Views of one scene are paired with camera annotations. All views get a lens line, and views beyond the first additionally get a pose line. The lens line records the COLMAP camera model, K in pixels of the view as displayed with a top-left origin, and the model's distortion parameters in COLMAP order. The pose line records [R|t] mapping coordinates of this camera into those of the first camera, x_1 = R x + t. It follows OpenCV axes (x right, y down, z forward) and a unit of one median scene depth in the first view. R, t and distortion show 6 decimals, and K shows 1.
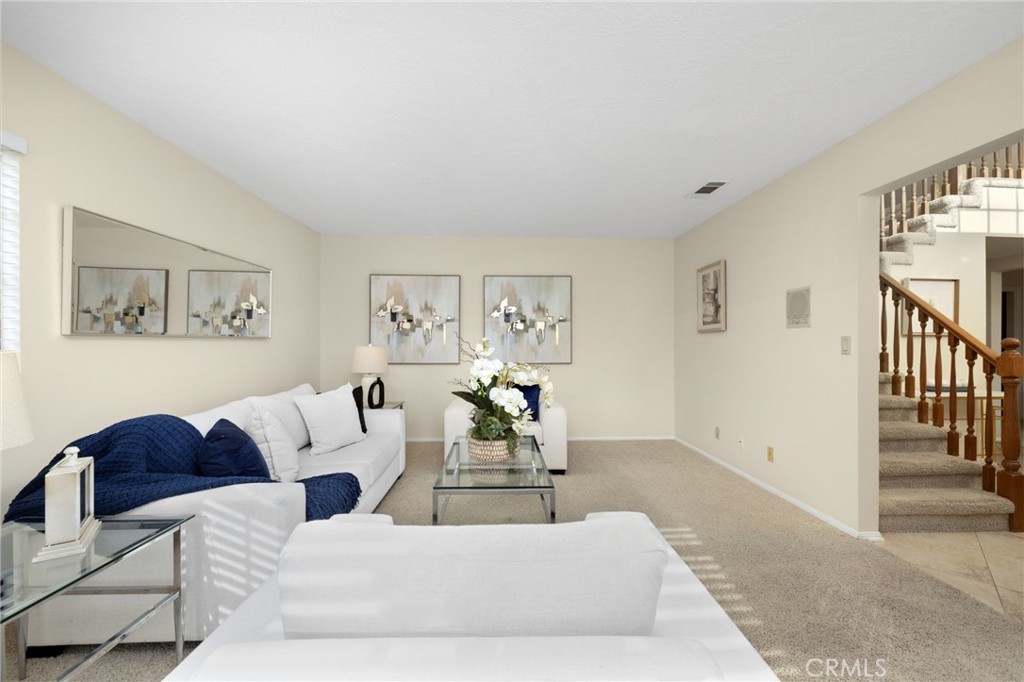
lens RADIAL K [[288.5, 0, 509.6], [0, 288.5, 337.9], [0, 0, 1]] dist [-0.001750, -0.000043]
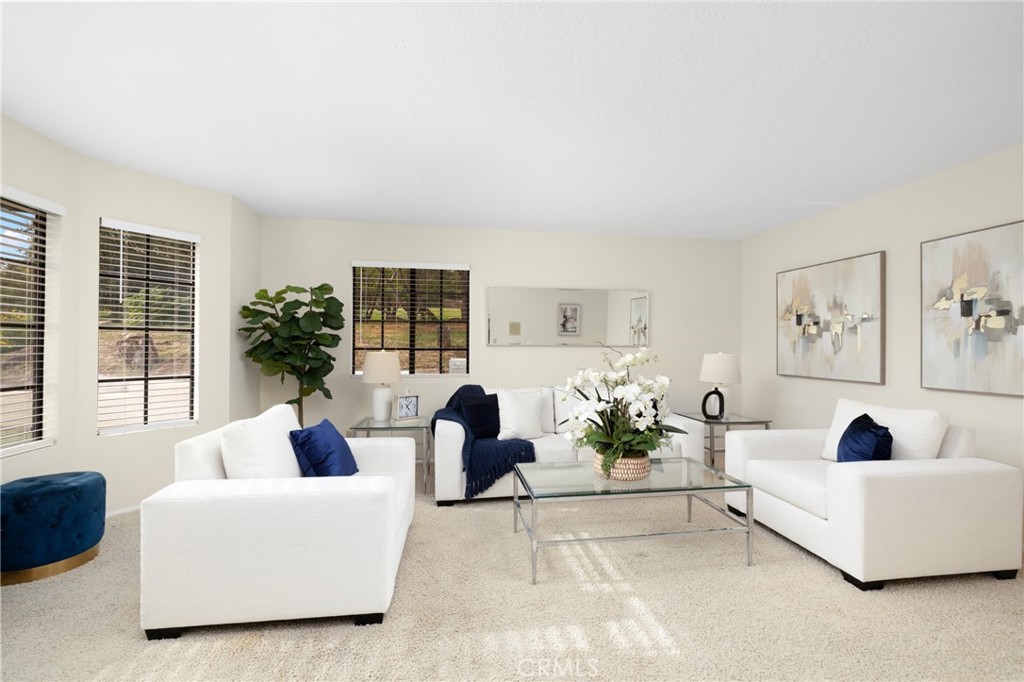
lens RADIAL K [[447.5, 0, 511.7], [0, 447.5, 343.6], [0, 0, 1]] dist [-0.000851, 0.000059]
pose [[0.127233, -0.002396, -0.991870, 0.748946], [-0.002876, 0.999992, -0.002784, 0.001327], [0.991869, 0.003207, 0.127225, 0.026860]]
